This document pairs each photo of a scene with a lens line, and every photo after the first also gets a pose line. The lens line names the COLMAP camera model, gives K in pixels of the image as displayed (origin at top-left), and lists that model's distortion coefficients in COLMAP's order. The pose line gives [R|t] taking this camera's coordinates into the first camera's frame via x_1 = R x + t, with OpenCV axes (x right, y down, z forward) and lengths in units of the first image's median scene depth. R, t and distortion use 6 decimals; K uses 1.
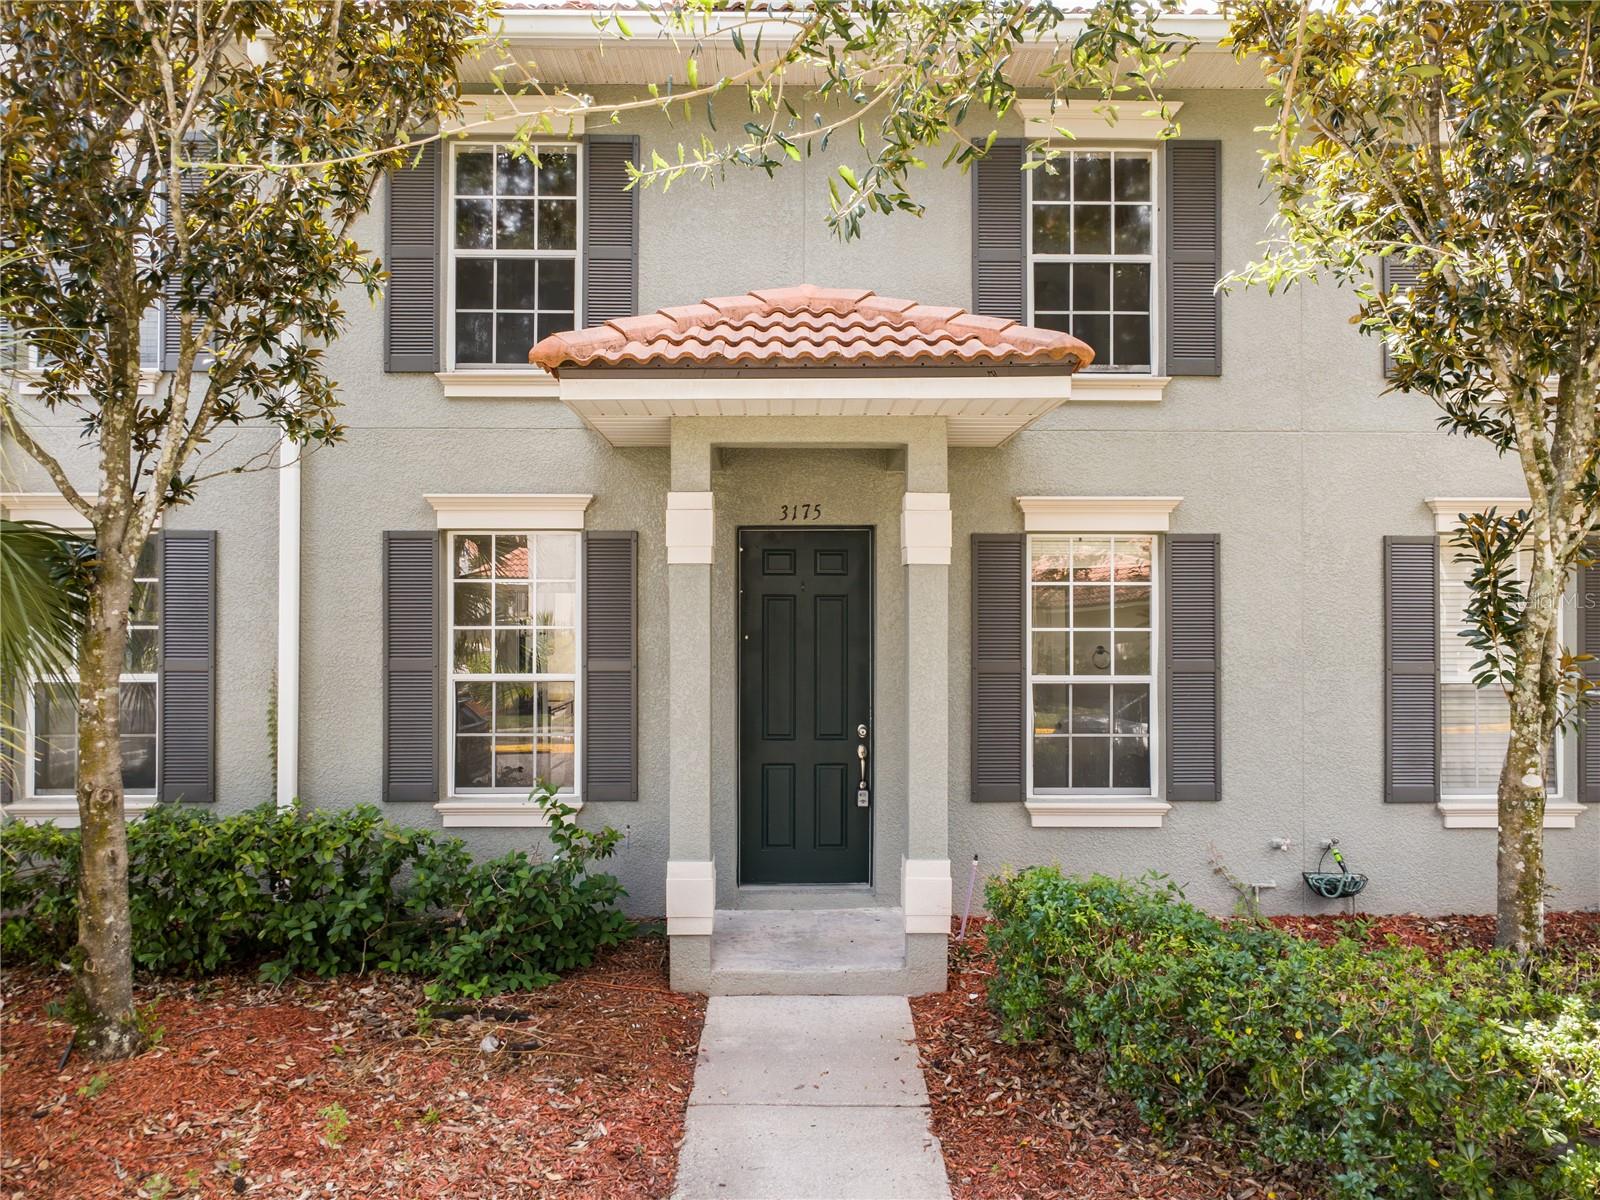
lens RADIAL K [[1124.4, 0, 800.0], [0, 1124.4, 600.0], [0, 0, 1]] dist [0.006087, -0.003169]
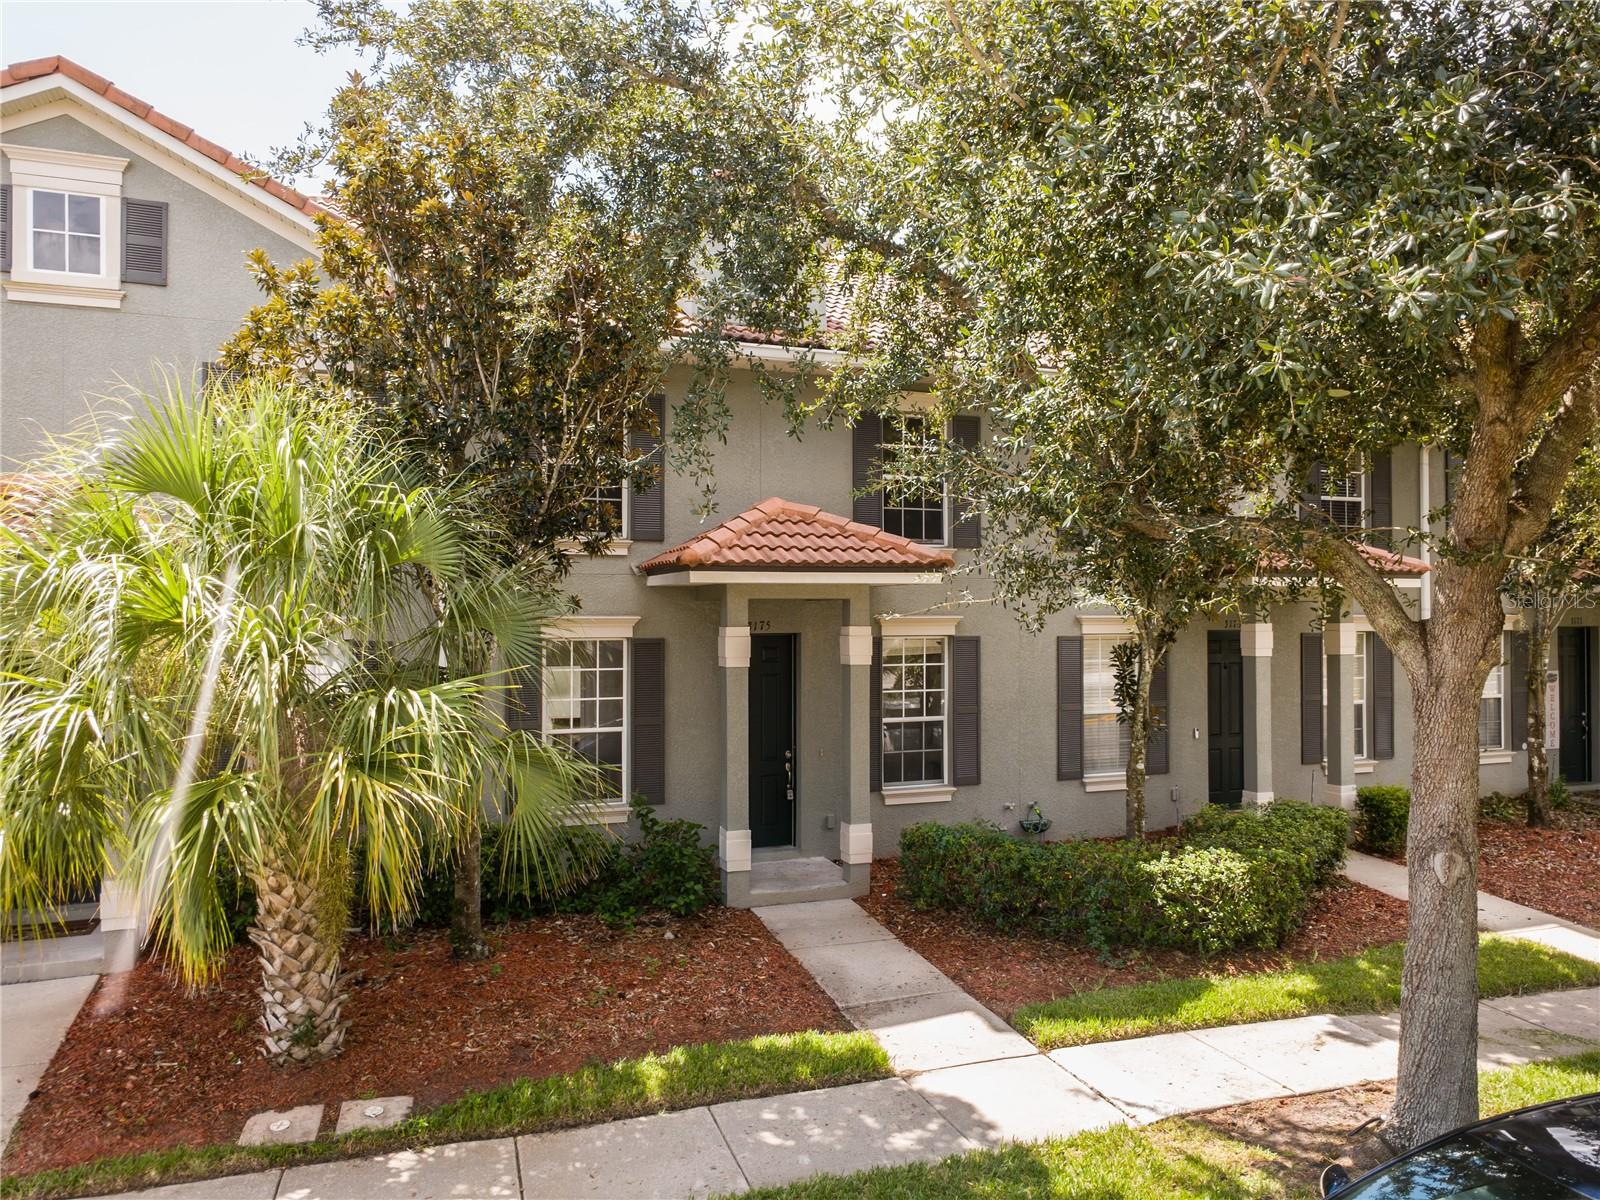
lens RADIAL K [[1124.4, 0, 800.0], [0, 1124.4, 600.0], [0, 0, 1]] dist [0.006087, -0.003169]
pose [[0.938992, 0.001972, 0.343932, -0.554936], [-0.001085, 0.999996, -0.002771, -0.119583], [-0.343936, 0.002229, 0.938990, -0.636168]]
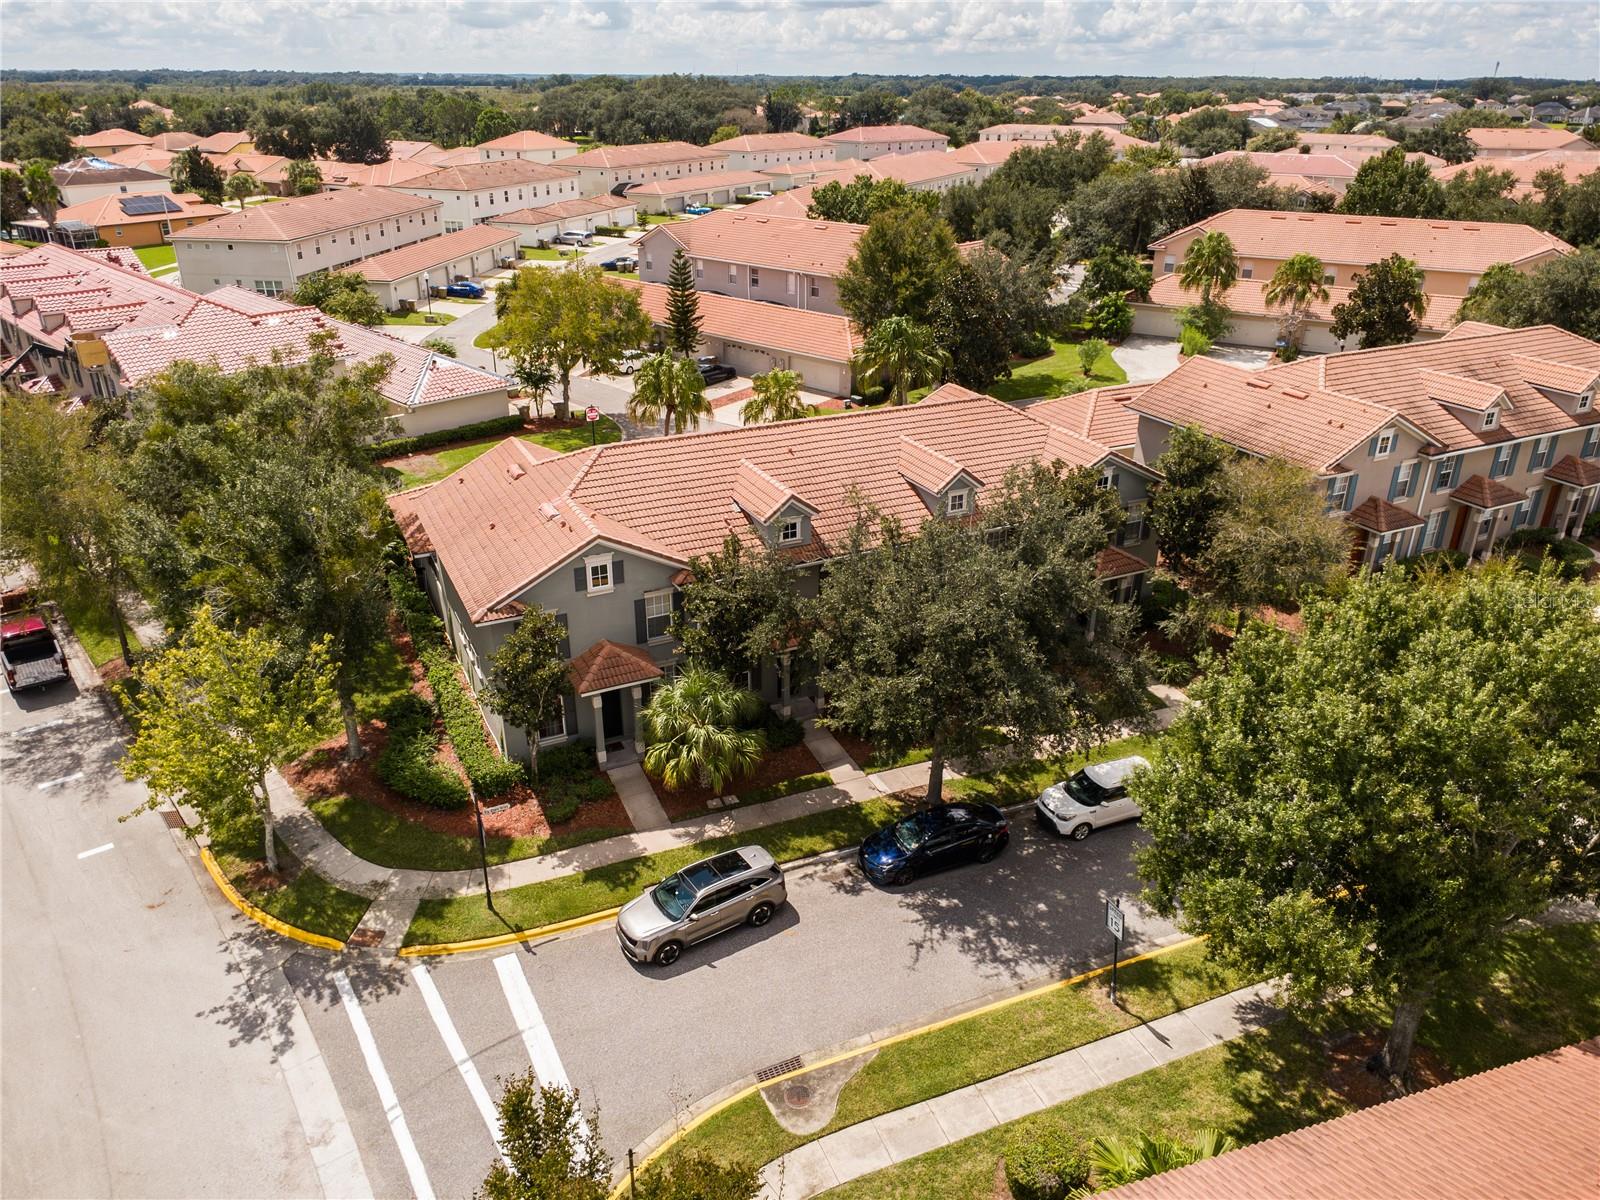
lens RADIAL K [[1124.4, 0, 800.0], [0, 1124.4, 600.0], [0, 0, 1]] dist [0.006087, -0.003169]
pose [[0.909451, -0.176097, 0.376680, -2.047345], [-0.005076, 0.901126, 0.433529, -2.692096], [-0.415780, -0.396185, 0.818636, -3.502106]]
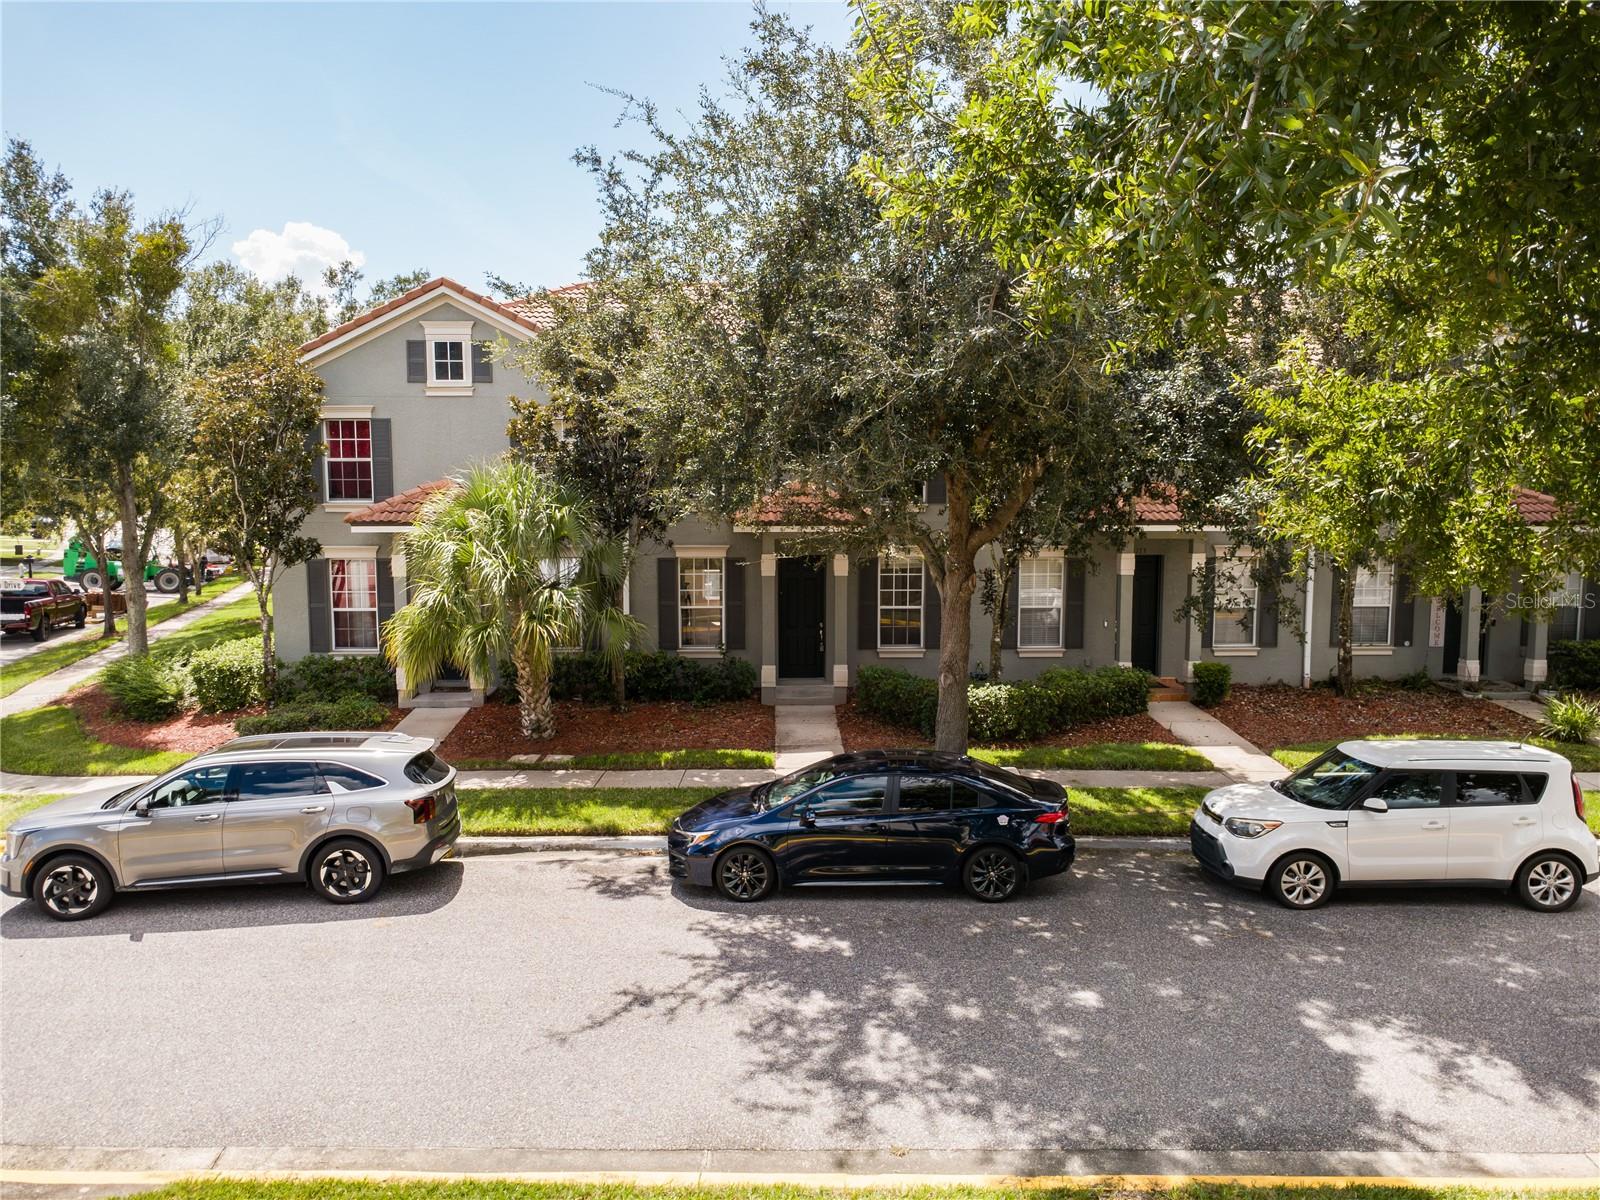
lens RADIAL K [[1124.4, 0, 800.0], [0, 1124.4, 600.0], [0, 0, 1]] dist [0.006087, -0.003169]
pose [[0.999645, -0.002025, 0.026572, -0.084041], [-0.000917, 0.993903, 0.110255, -0.292090], [-0.026634, -0.110240, 0.993548, -2.043229]]
